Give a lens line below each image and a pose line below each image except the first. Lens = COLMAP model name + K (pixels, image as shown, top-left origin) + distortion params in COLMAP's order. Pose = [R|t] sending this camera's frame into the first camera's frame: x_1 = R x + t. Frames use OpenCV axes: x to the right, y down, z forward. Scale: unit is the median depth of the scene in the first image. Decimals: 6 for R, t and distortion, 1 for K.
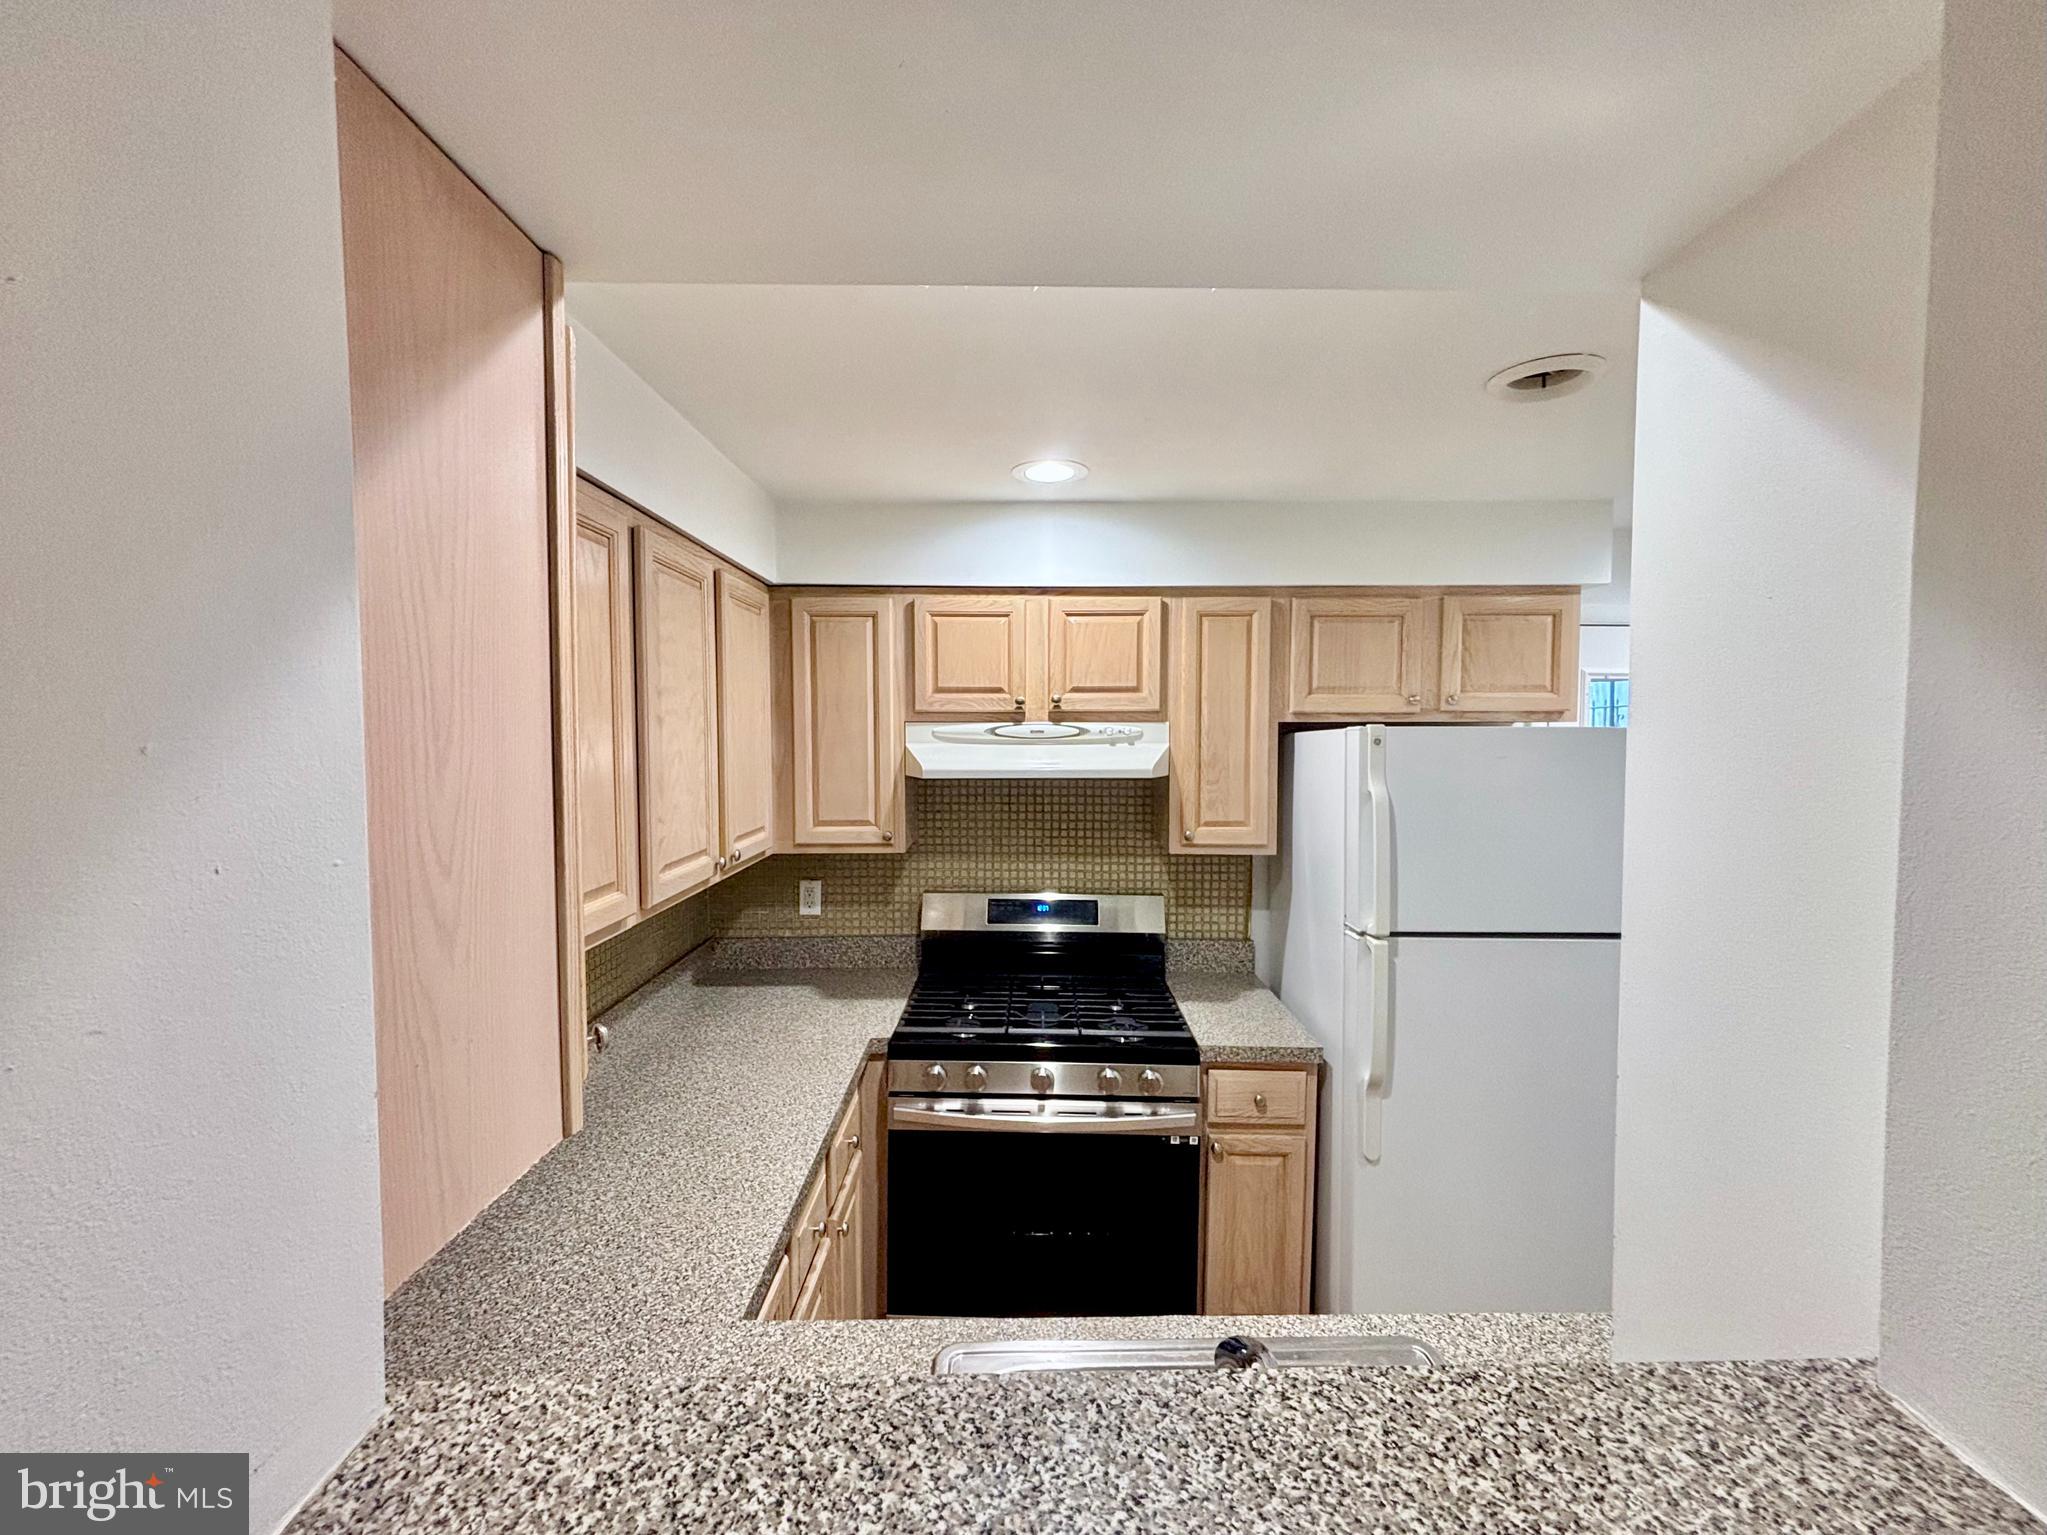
lens RADIAL K [[855.8, 0, 1015.7], [0, 855.8, 765.5], [0, 0, 1]] dist [-0.001674, -0.002965]
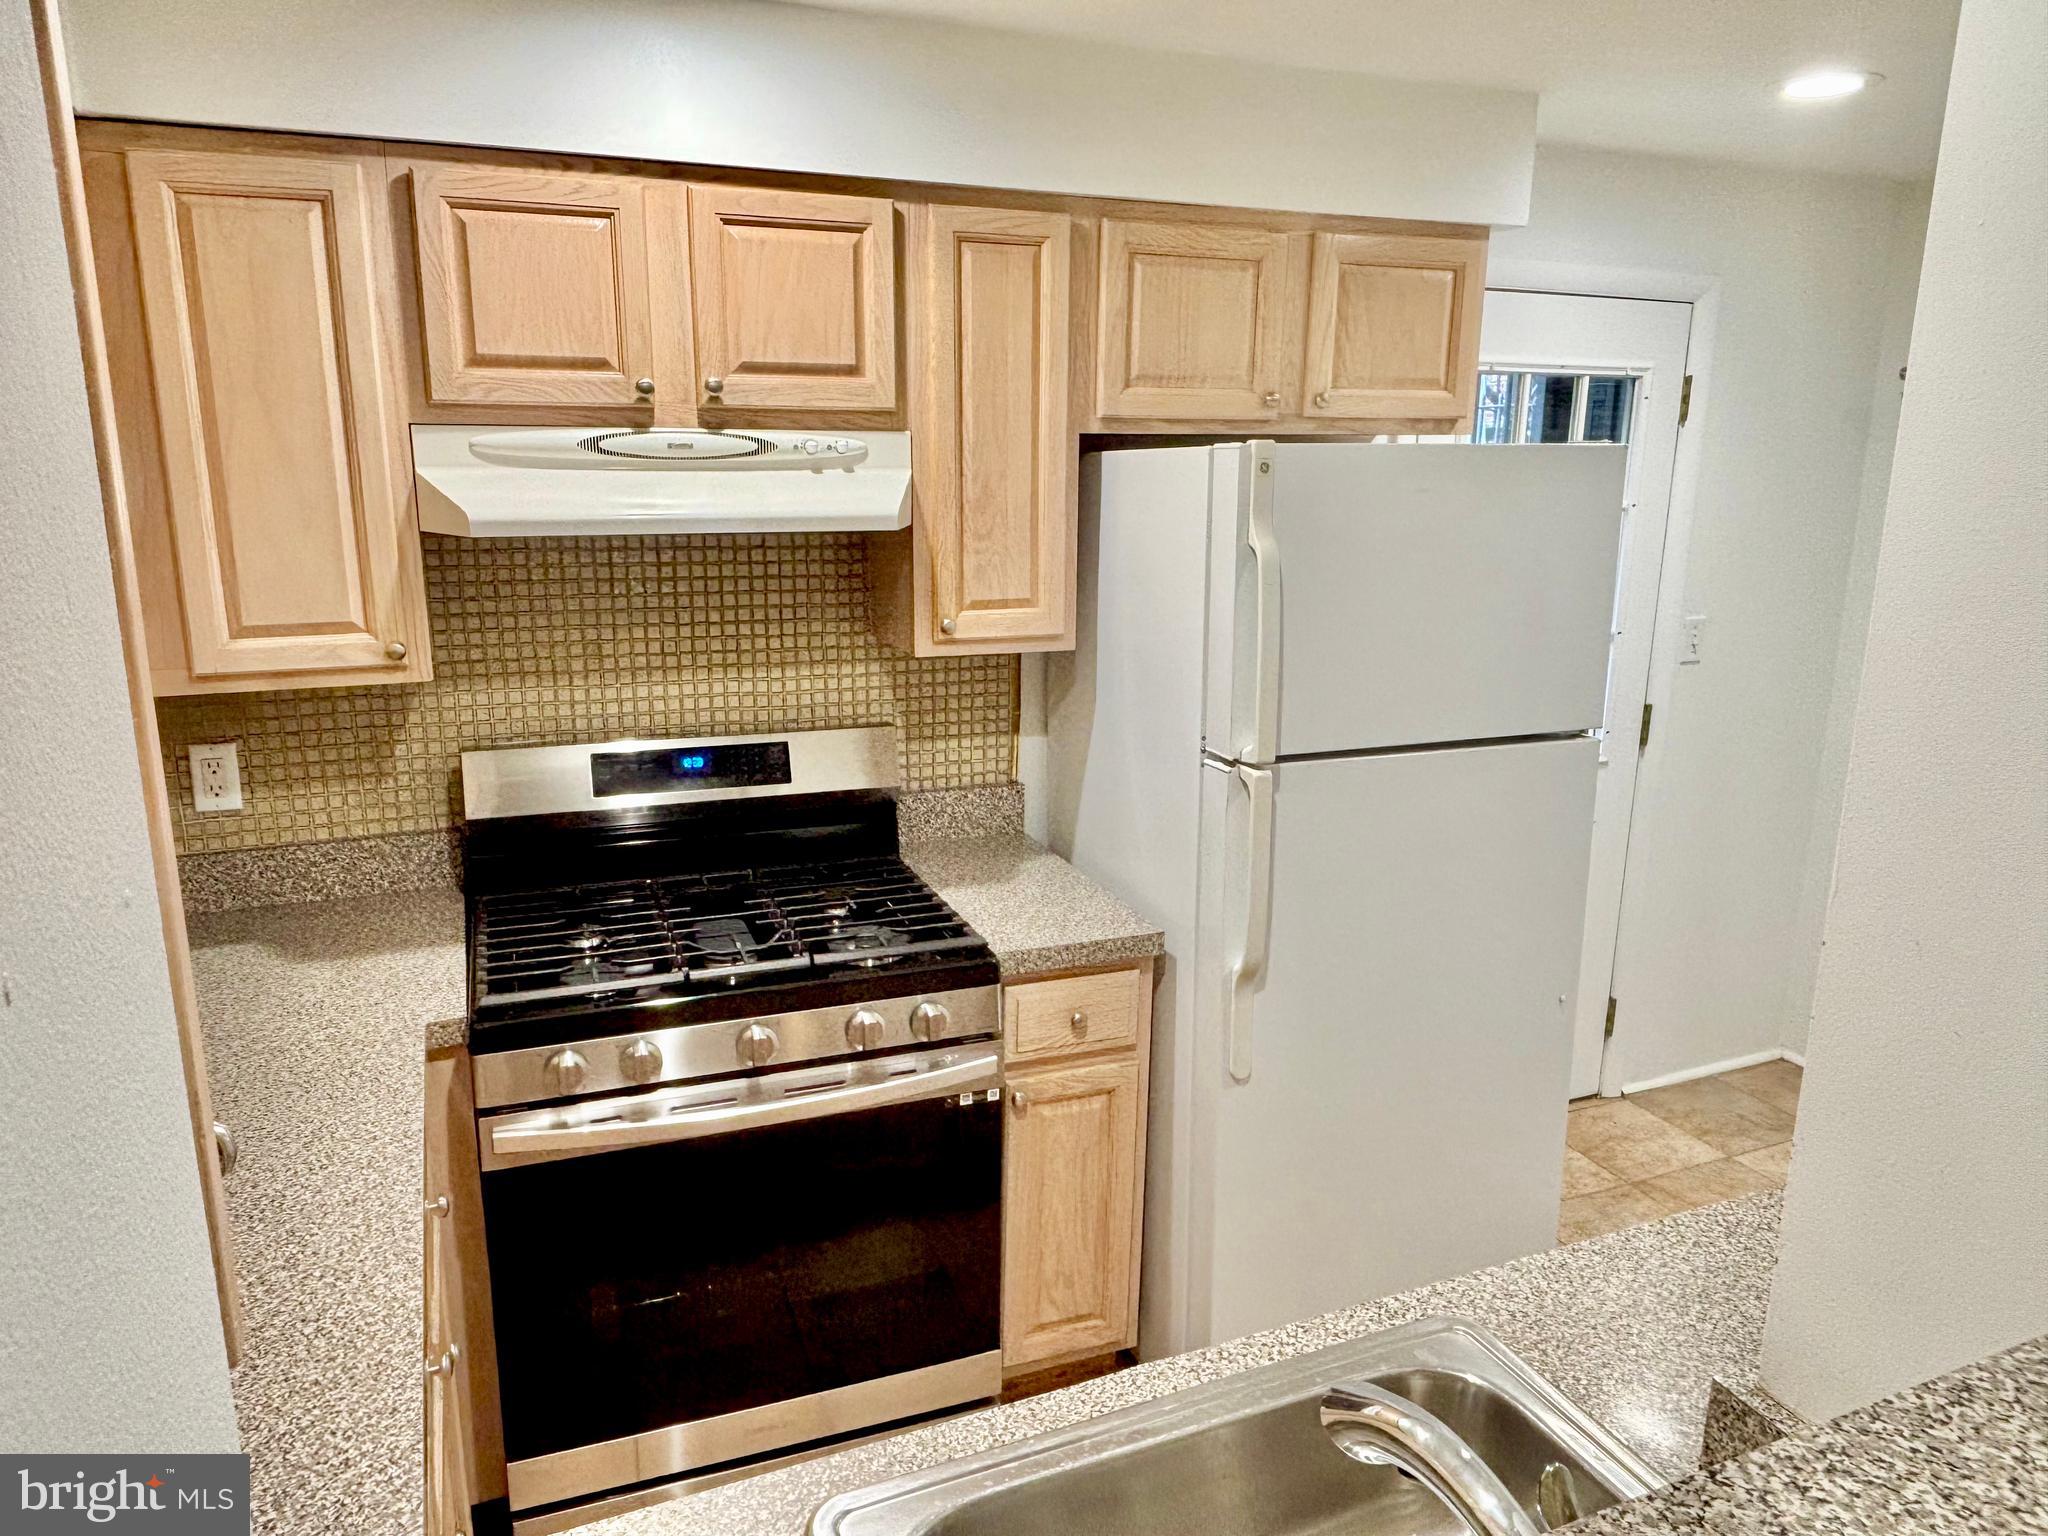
lens RADIAL K [[1376.4, 0, 1030.3], [0, 1376.4, 785.6], [0, 0, 1]] dist [0.038709, -0.033299]
pose [[0.921499, -0.088481, 0.378167, -0.122826], [0.010731, 0.979132, 0.202941, -0.004391], [-0.388232, -0.182952, 0.903219, 0.073012]]
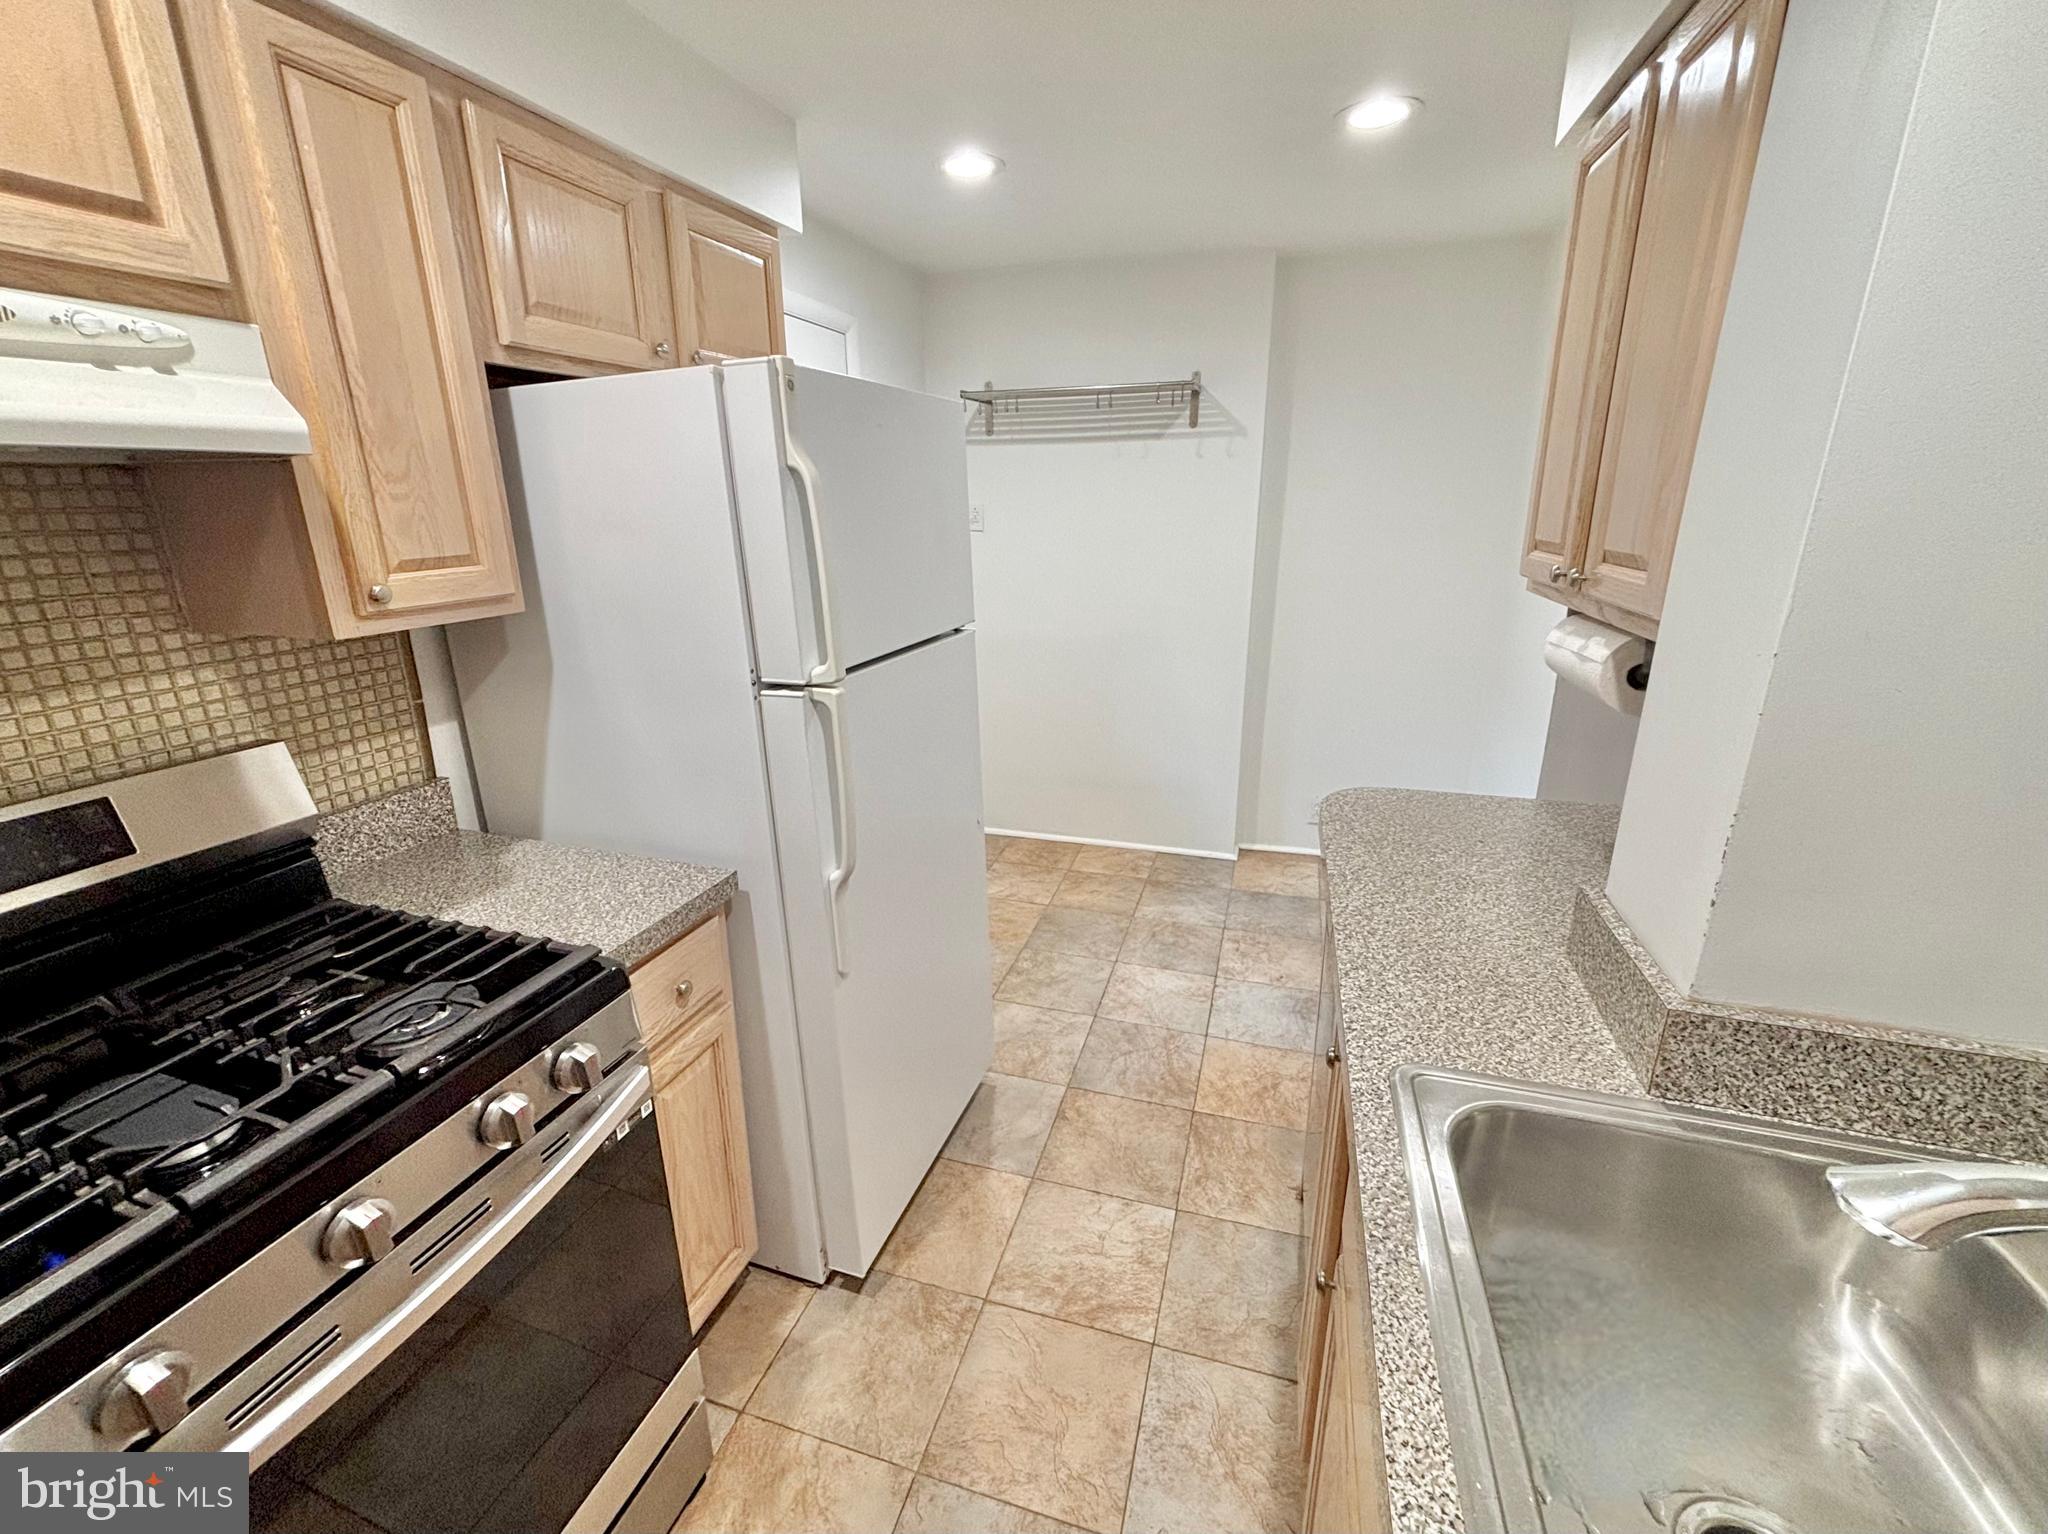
lens RADIAL K [[856.2, 0, 1041.1], [0, 856.2, 750.6], [0, 0, 1]] dist [-0.001674, -0.002965]
pose [[0.282987, -0.280379, 0.917227, -0.152668], [0.051109, 0.959367, 0.277493, 0.052786], [-0.957761, -0.031649, 0.285818, 0.507580]]
